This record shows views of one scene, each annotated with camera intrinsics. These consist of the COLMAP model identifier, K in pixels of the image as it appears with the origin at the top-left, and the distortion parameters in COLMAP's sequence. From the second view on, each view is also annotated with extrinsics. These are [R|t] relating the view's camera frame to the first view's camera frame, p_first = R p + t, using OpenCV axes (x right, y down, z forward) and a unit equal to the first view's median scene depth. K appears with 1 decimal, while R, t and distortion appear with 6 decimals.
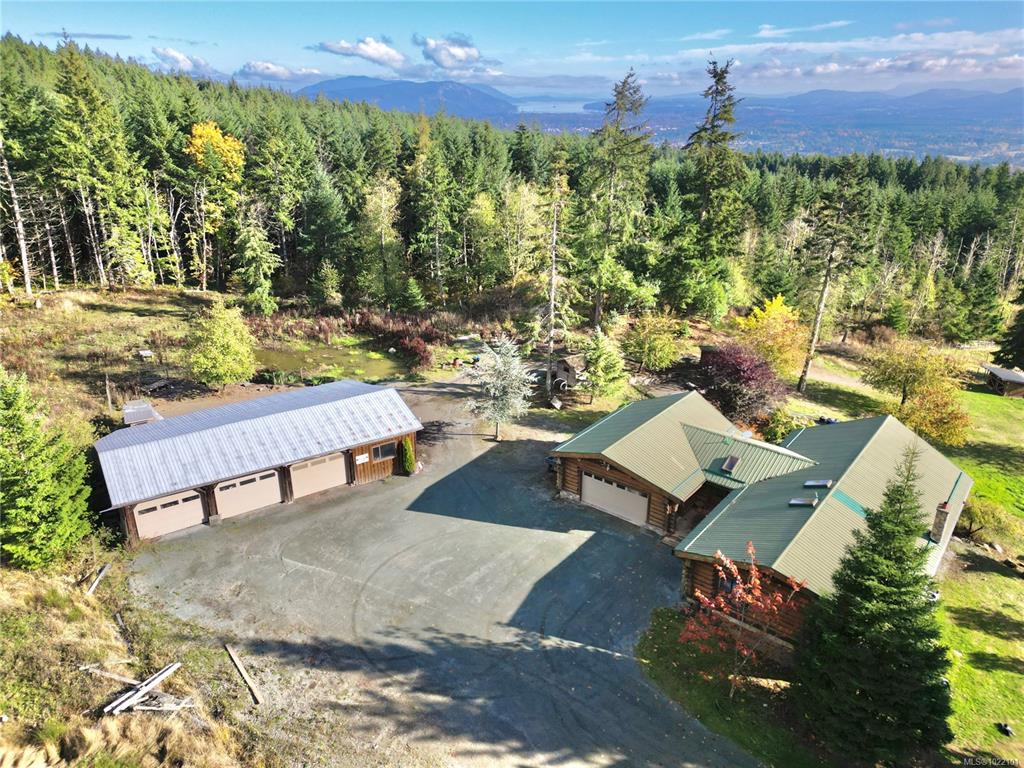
lens RADIAL K [[709.2, 0, 513.3], [0, 709.2, 386.2], [0, 0, 1]] dist [0.073060, -0.064975]
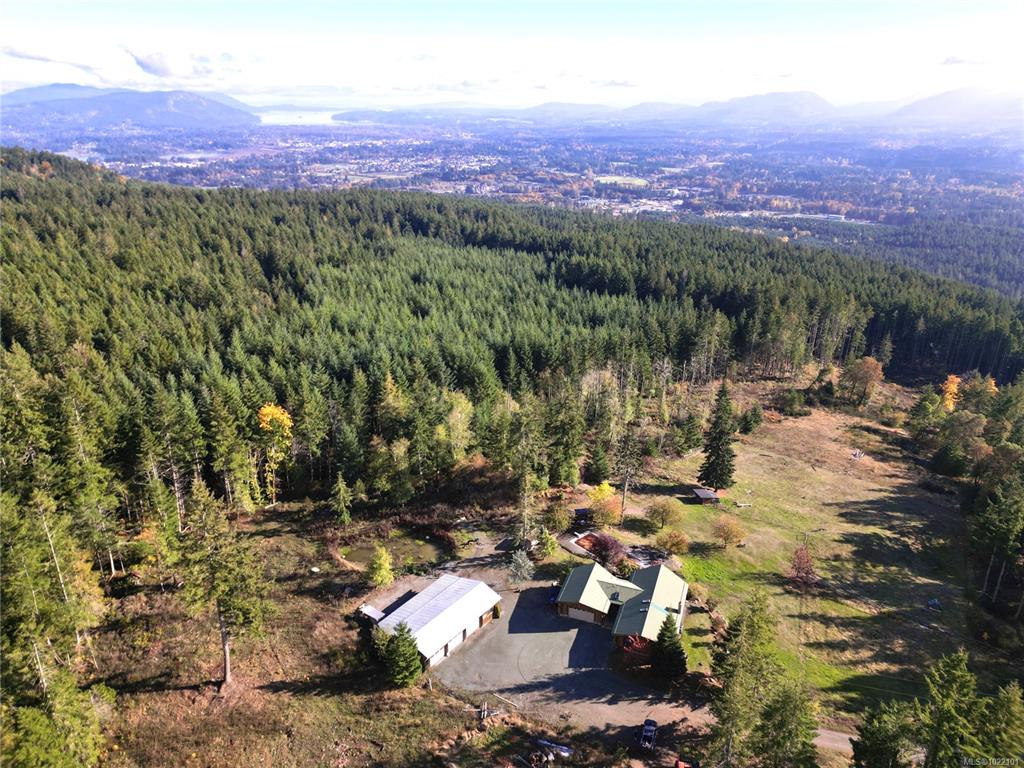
lens RADIAL K [[709.2, 0, 515.4], [0, 709.2, 378.8], [0, 0, 1]] dist [0.073060, -0.064975]
pose [[0.947373, -0.114188, 0.299074, -0.615281], [0.121296, 0.992603, -0.005247, -0.571418], [-0.296263, 0.041247, 0.954215, -1.218587]]
